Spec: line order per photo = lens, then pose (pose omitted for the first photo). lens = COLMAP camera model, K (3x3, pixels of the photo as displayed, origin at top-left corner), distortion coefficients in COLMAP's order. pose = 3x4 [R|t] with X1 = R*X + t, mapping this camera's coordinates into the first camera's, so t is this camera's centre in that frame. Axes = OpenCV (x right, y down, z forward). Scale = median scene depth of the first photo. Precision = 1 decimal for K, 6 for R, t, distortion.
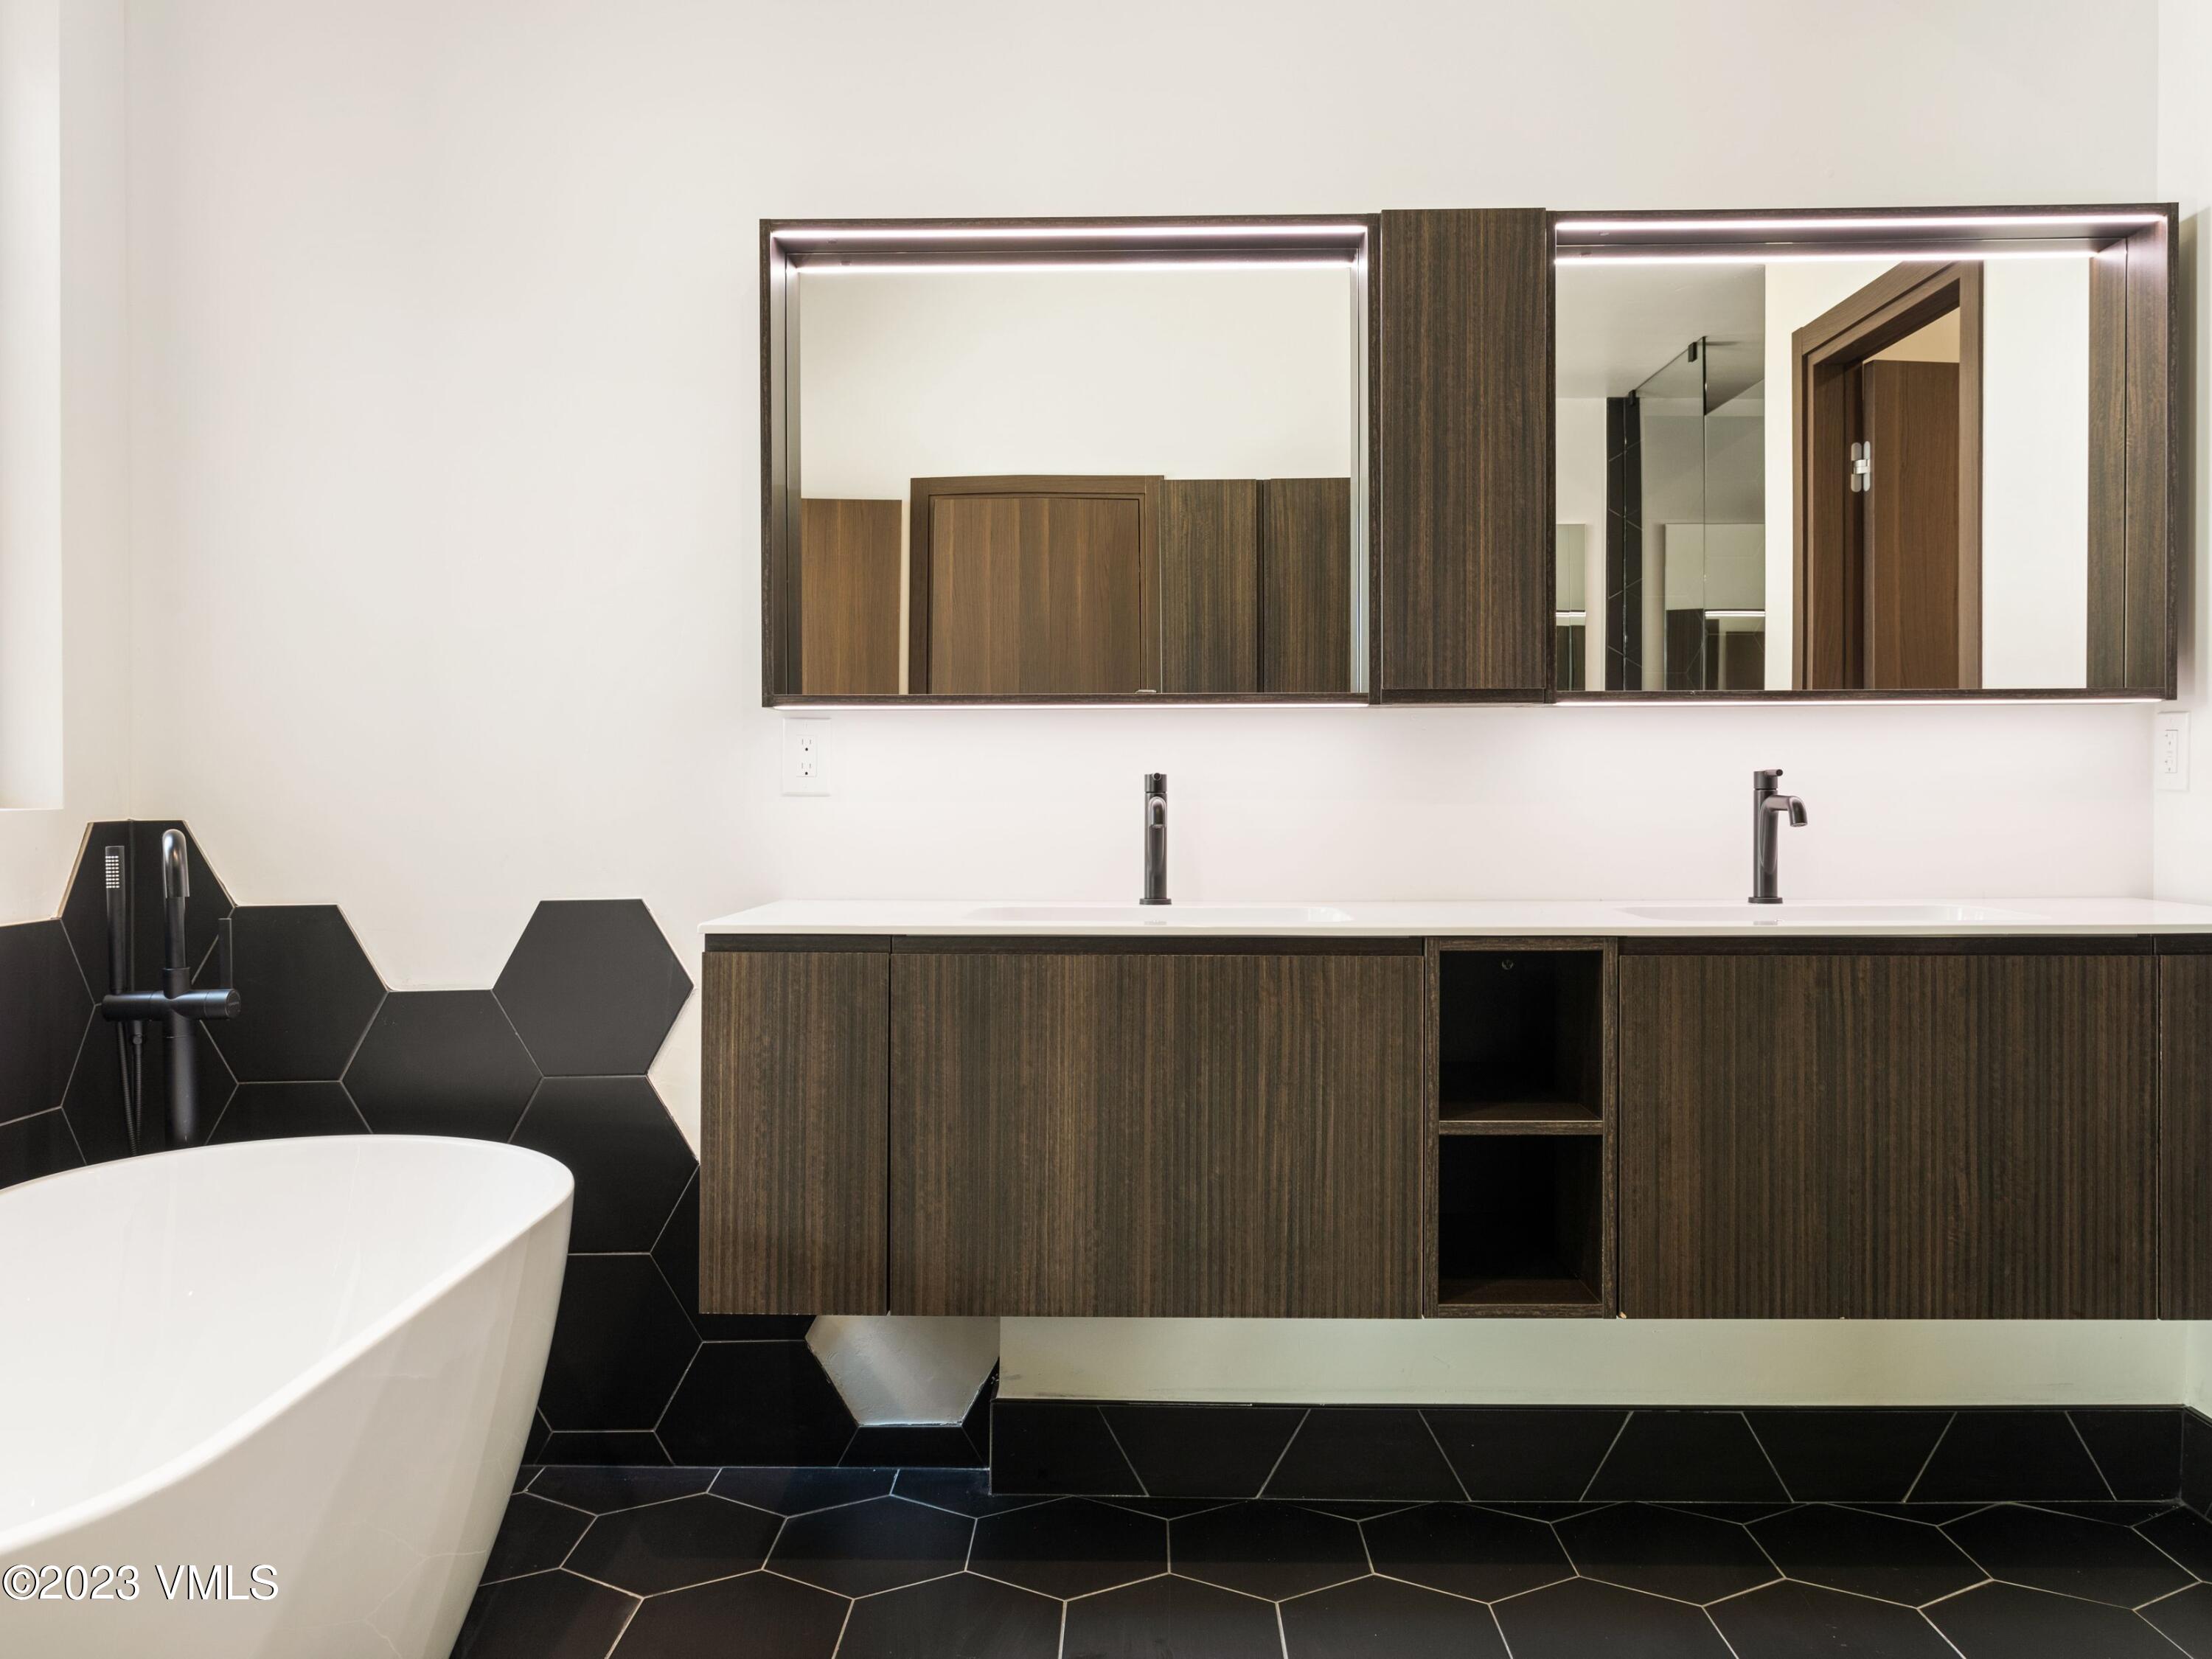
lens RADIAL K [[1737.5, 0, 1103.6], [0, 1737.5, 773.6], [0, 0, 1]] dist [-0.010067, 0.005684]
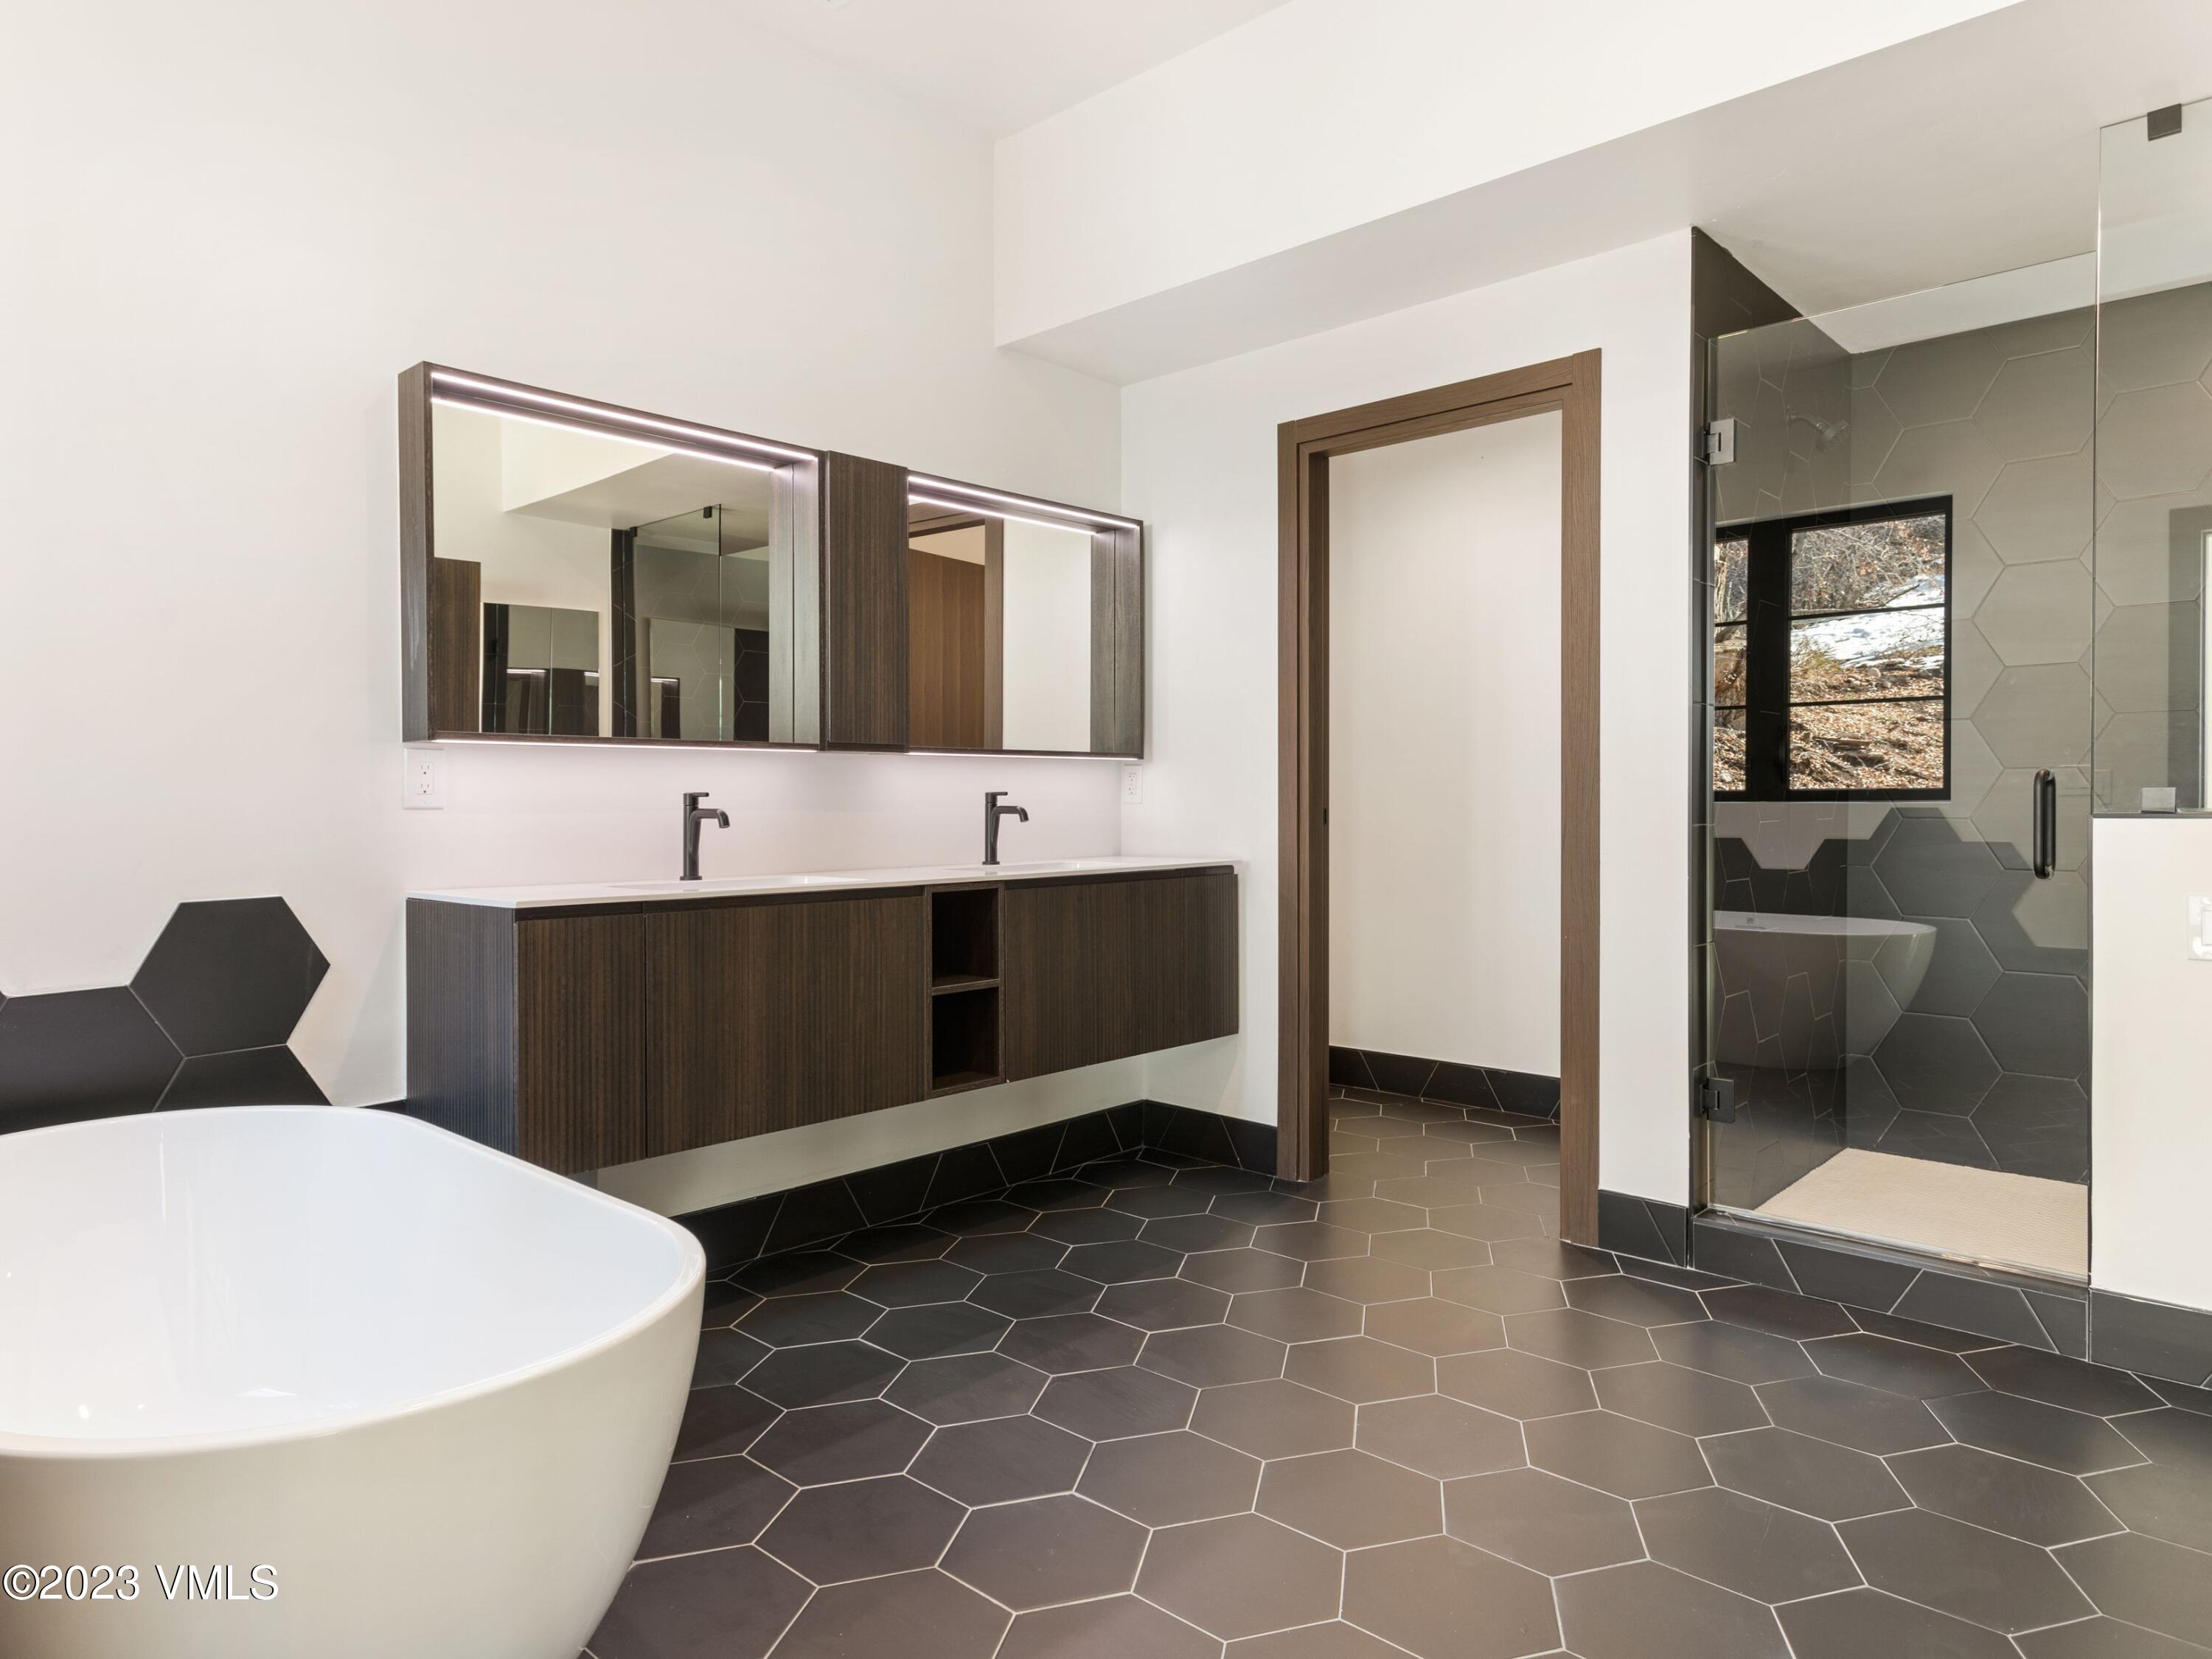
lens RADIAL K [[1266.0, 0, 1109.2], [0, 1266.0, 800.7], [0, 0, 1]] dist [0.007198, 0.001345]
pose [[0.686908, 0.000407, 0.726744, -0.530773], [-0.005170, 0.999977, 0.004327, 0.000867], [-0.726726, -0.006730, 0.686895, -0.020229]]
